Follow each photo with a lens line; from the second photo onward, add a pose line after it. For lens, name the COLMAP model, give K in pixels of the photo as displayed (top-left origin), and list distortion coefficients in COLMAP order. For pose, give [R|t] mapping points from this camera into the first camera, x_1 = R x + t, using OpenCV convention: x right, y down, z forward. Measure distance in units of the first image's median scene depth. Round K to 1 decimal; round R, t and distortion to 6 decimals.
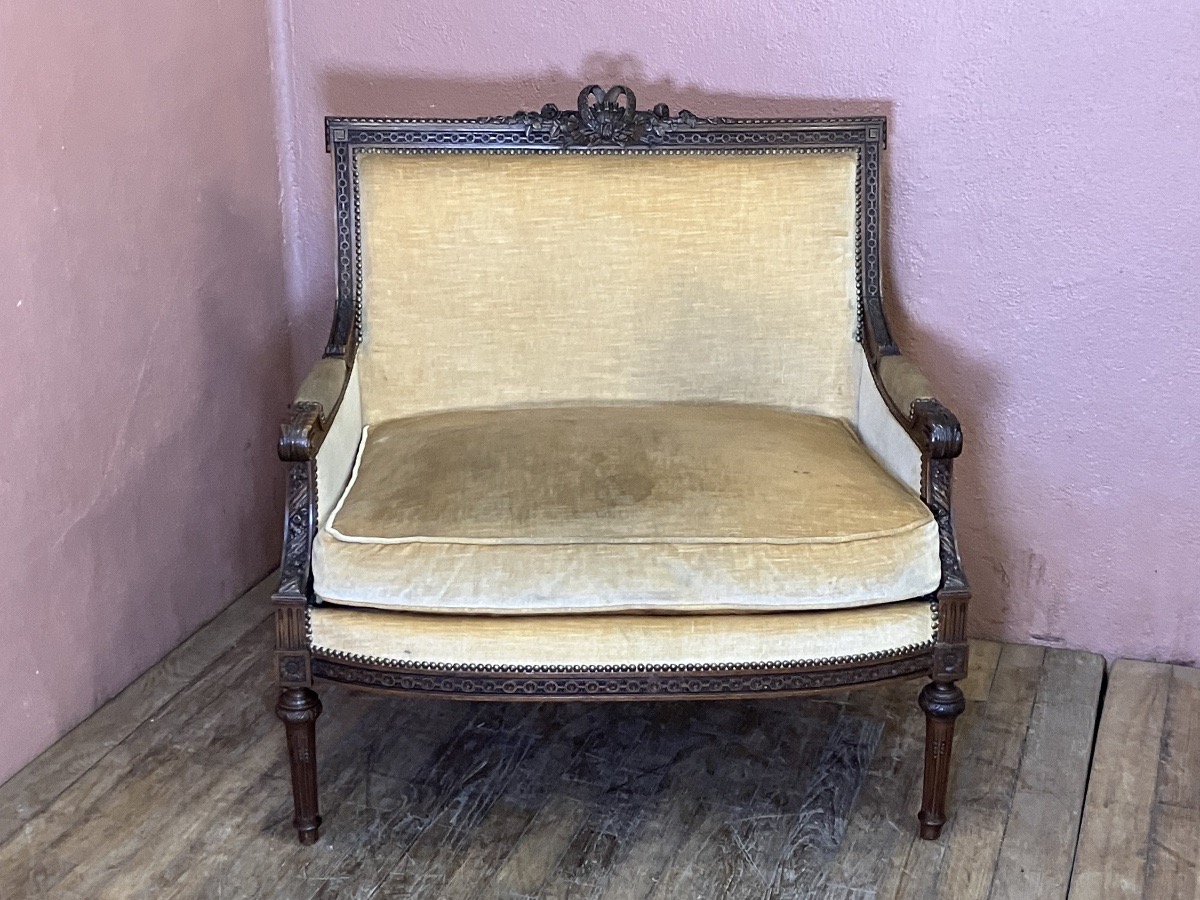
lens RADIAL K [[1861.3, 0, 595.4], [0, 1861.3, 446.7], [0, 0, 1]] dist [0.015995, 0.000000]
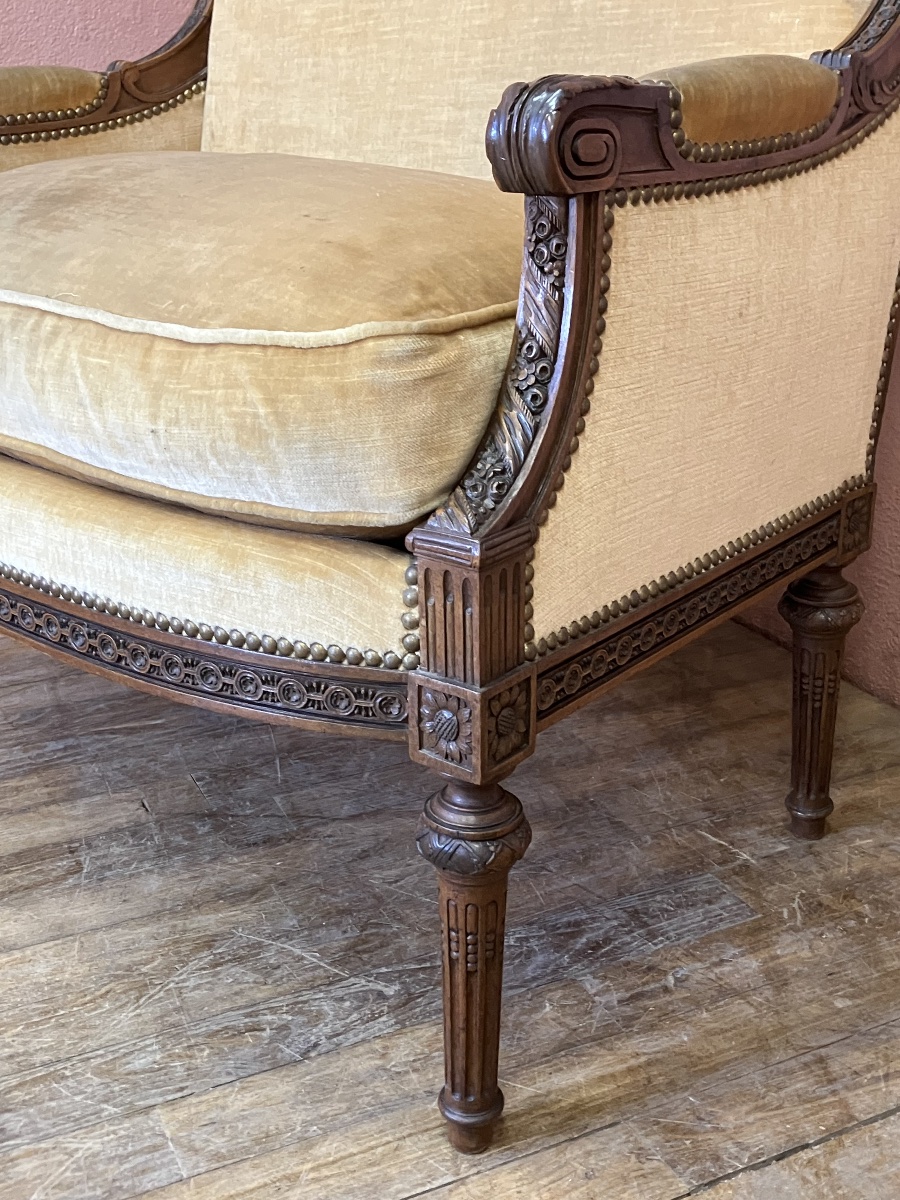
lens RADIAL K [[1464.7, 0, 454.7], [0, 1464.7, 599.1], [0, 0, 1]] dist [0.008096, 0.000000]
pose [[0.688023, 0.238181, -0.685489, 0.368096], [-0.232275, 0.967189, 0.102927, 0.053515], [0.687512, 0.088406, 0.720771, 0.724652]]
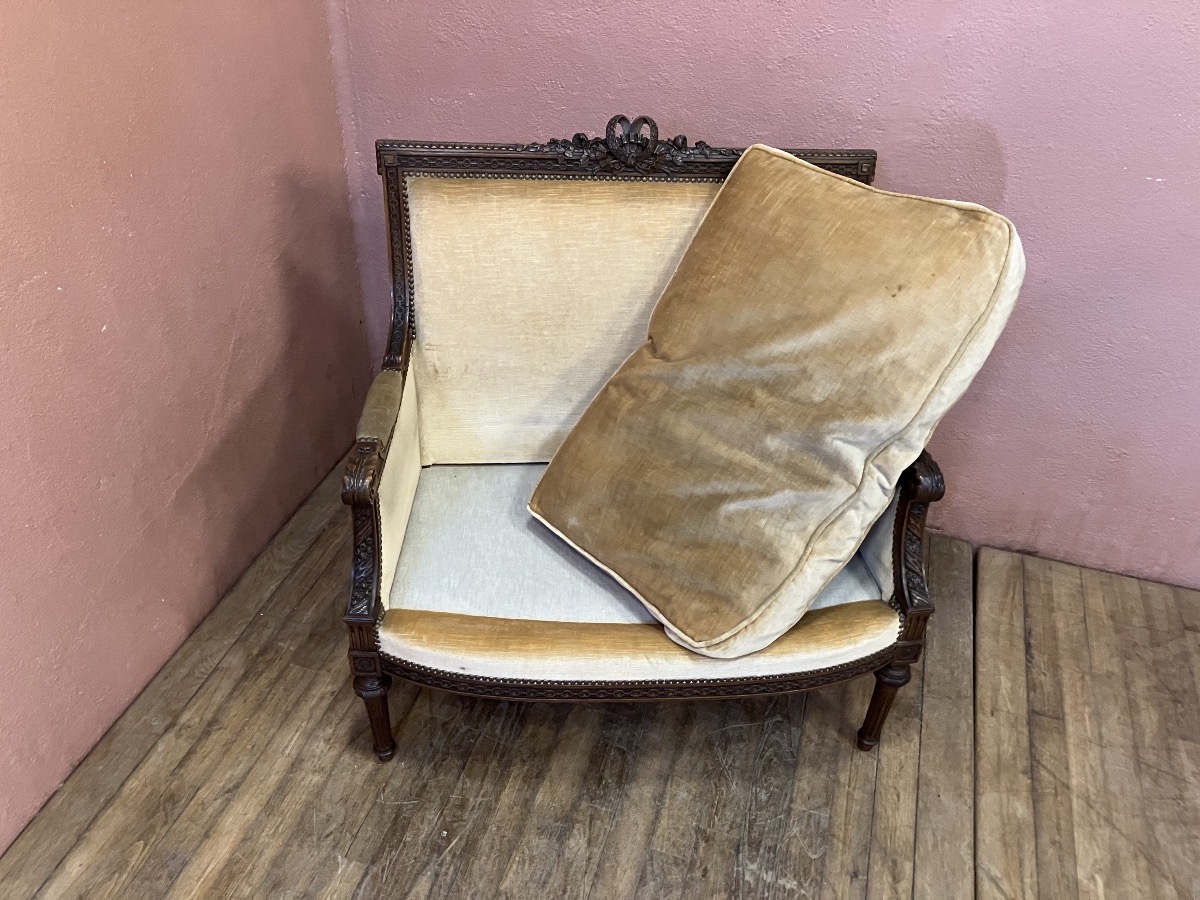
lens RADIAL K [[988.5, 0, 596.7], [0, 988.5, 451.4], [0, 0, 1]] dist [-0.010615, 0.018519]
pose [[0.998685, 0.011063, 0.050055, -0.044019], [-0.025605, 0.953564, 0.300099, -0.187738], [-0.044410, -0.300987, 0.952594, 0.399313]]
